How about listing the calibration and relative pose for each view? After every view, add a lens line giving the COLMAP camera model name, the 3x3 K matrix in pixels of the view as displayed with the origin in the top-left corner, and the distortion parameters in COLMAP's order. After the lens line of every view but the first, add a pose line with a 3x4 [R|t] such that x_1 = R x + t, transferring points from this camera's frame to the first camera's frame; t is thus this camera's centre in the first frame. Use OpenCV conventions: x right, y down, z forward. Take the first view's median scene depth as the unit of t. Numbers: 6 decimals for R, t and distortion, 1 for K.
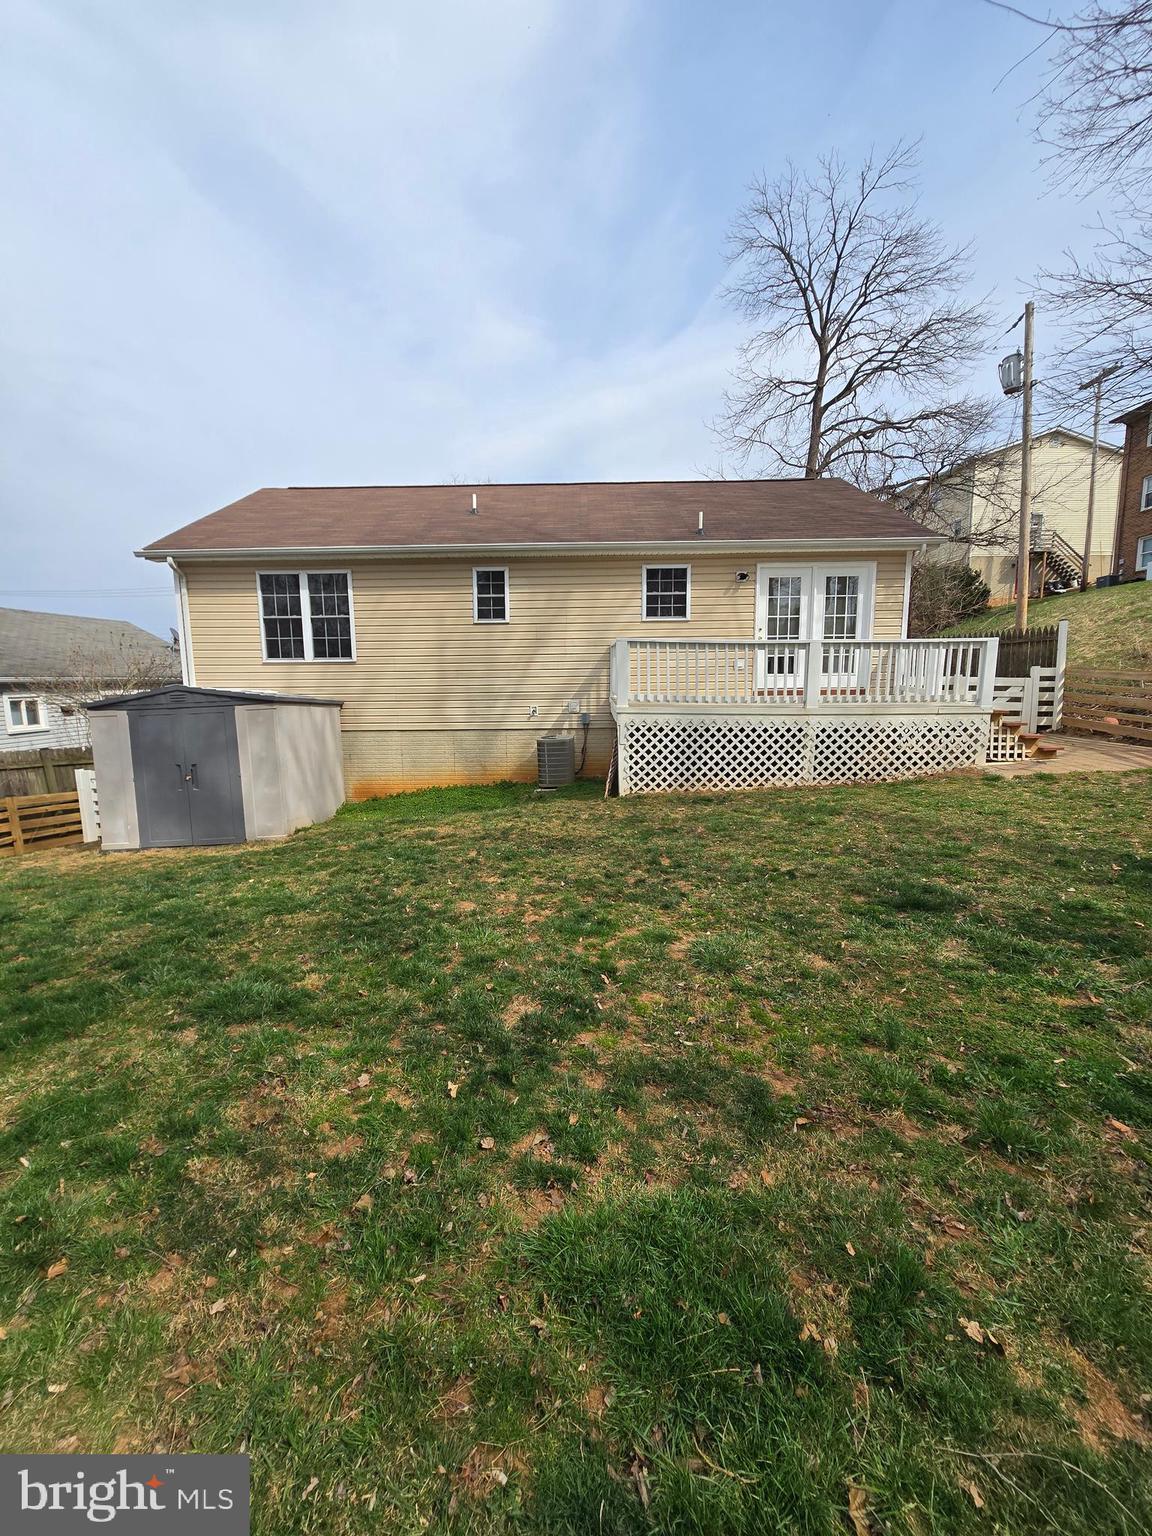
lens RADIAL K [[620.9, 0, 576.0], [0, 620.9, 768.0], [0, 0, 1]] dist [-0.013258, 0.000055]
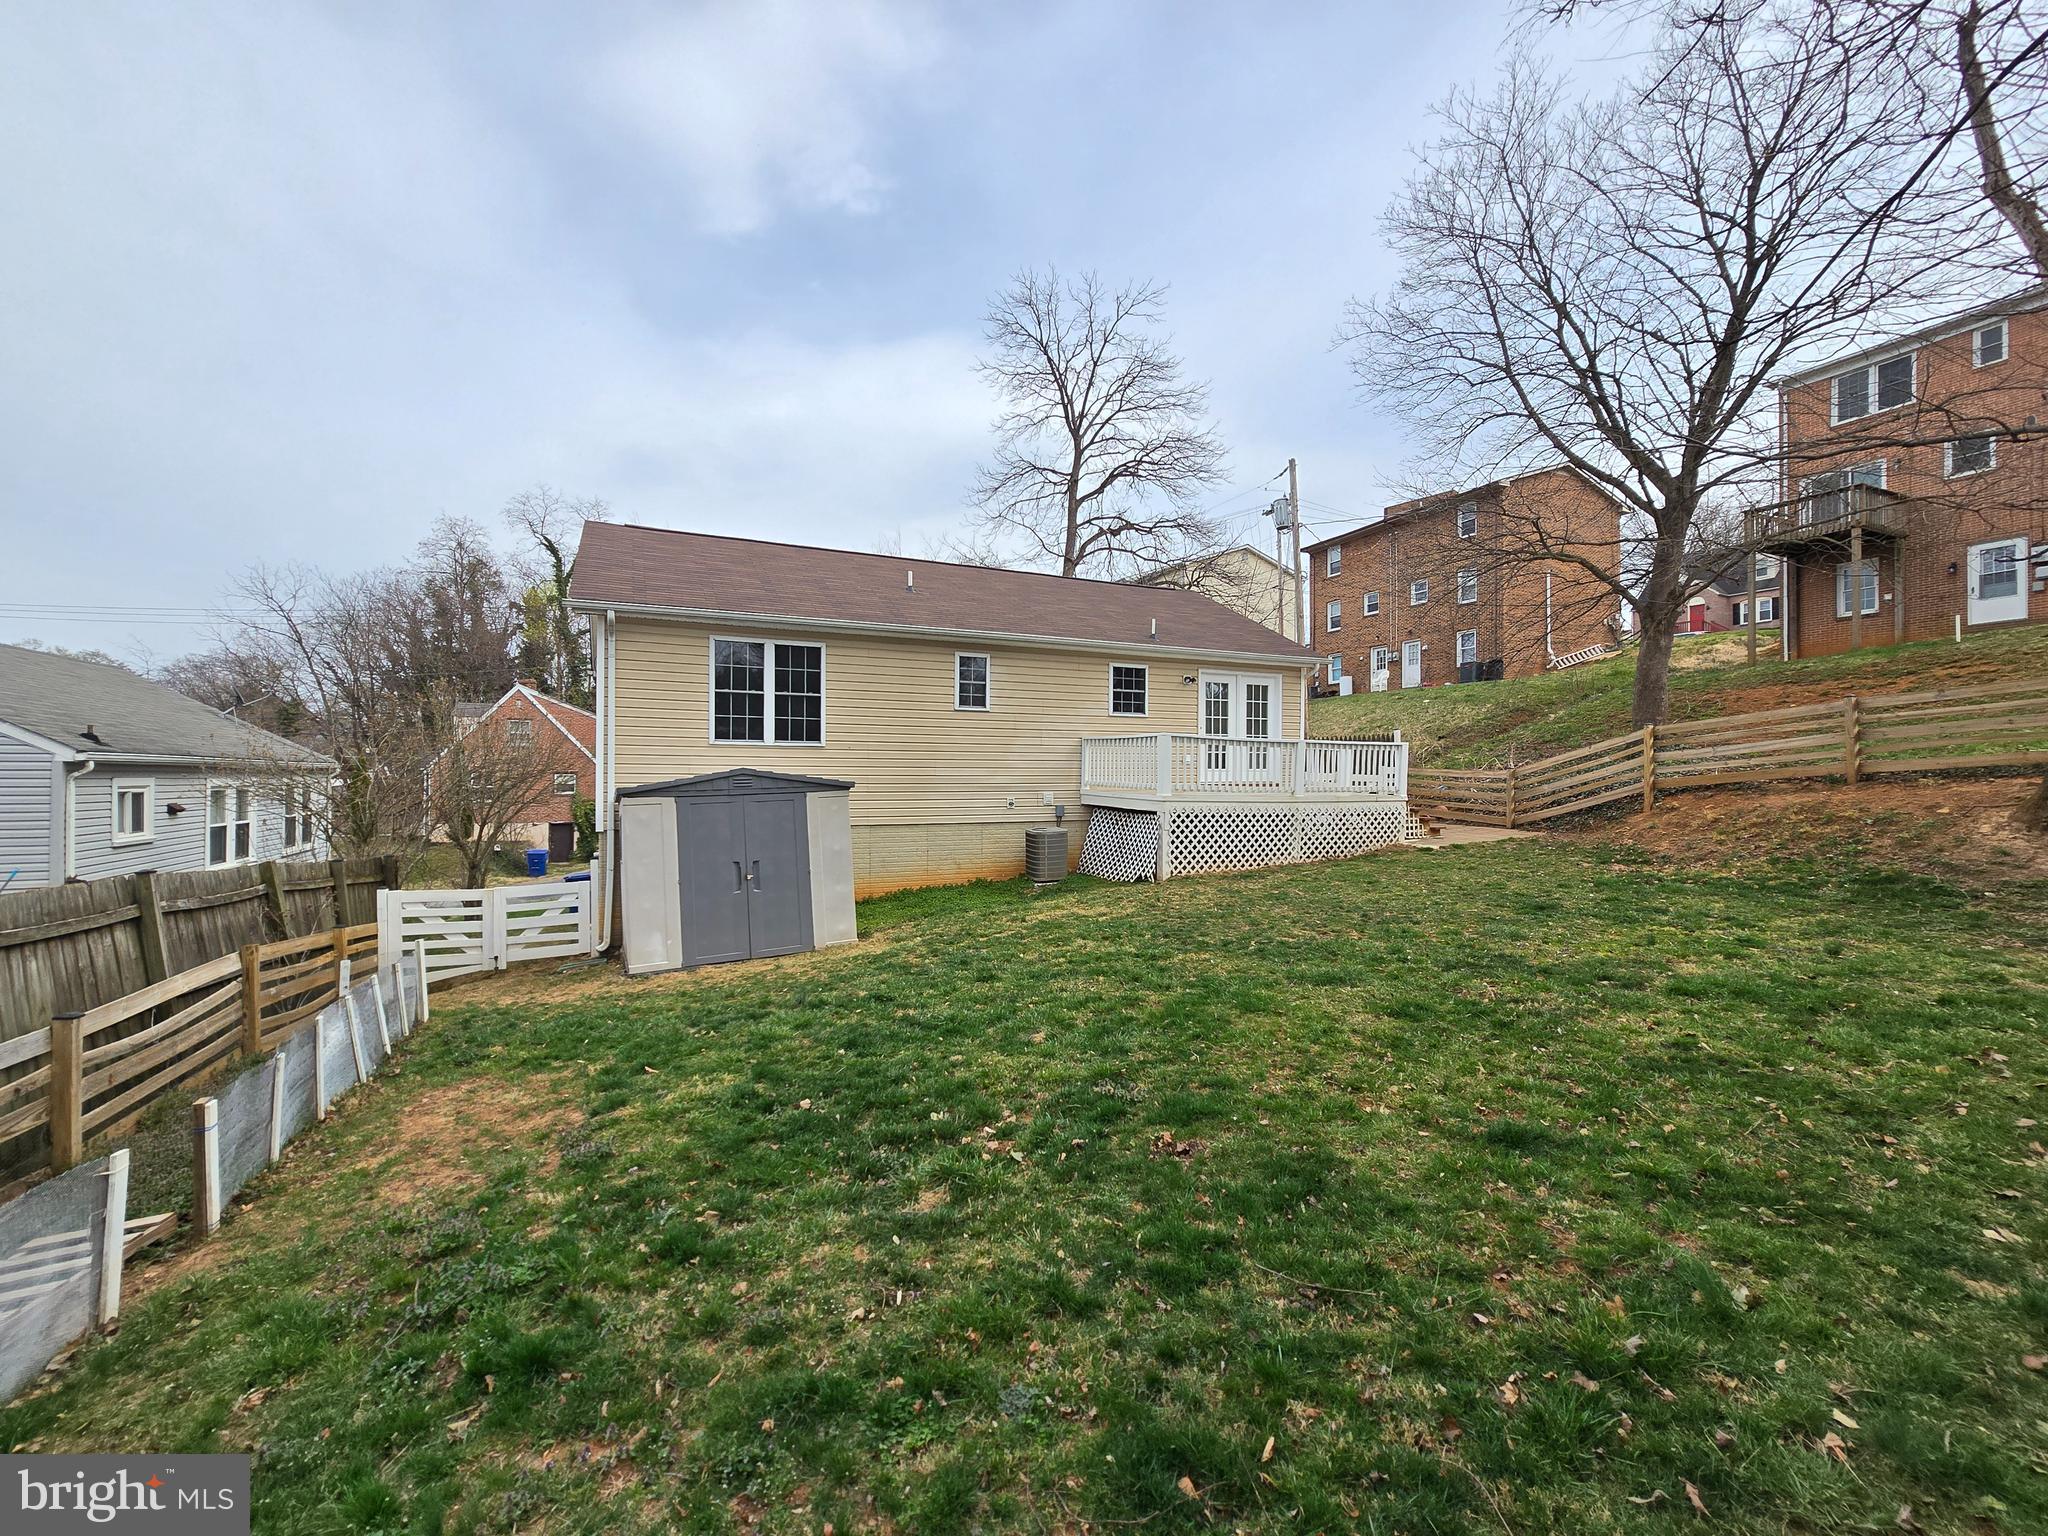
lens RADIAL K [[827.8, 0, 1021.8], [0, 827.8, 777.1], [0, 0, 1]] dist [-0.013258, 0.000055]
pose [[0.900006, 0.012806, 0.435690, -0.623069], [0.050957, 0.989623, -0.134350, 0.040681], [-0.432889, 0.143117, 0.890014, -0.142579]]
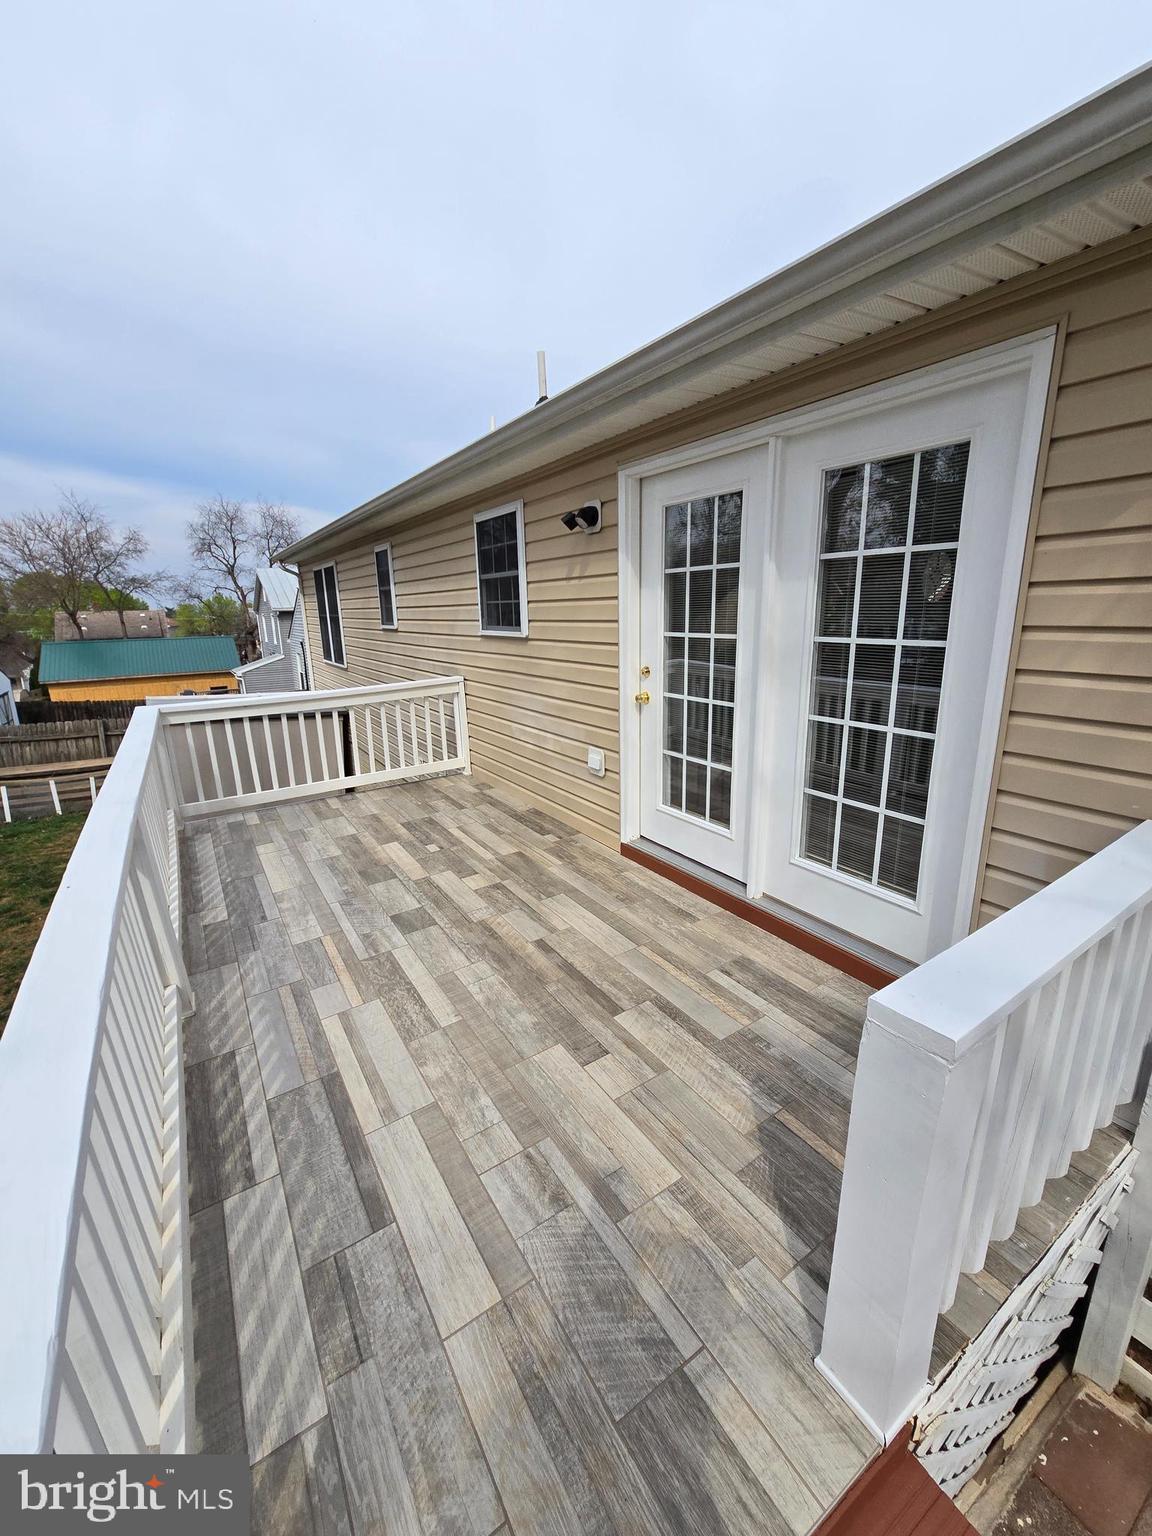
lens RADIAL K [[620.9, 0, 576.0], [0, 620.9, 768.0], [0, 0, 1]] dist [-0.013258, 0.000055]
pose [[0.549516, 0.210179, -0.808614, 0.567537], [-0.111657, 0.977633, 0.178231, -0.231682], [0.827989, -0.007654, 0.560693, 0.793579]]
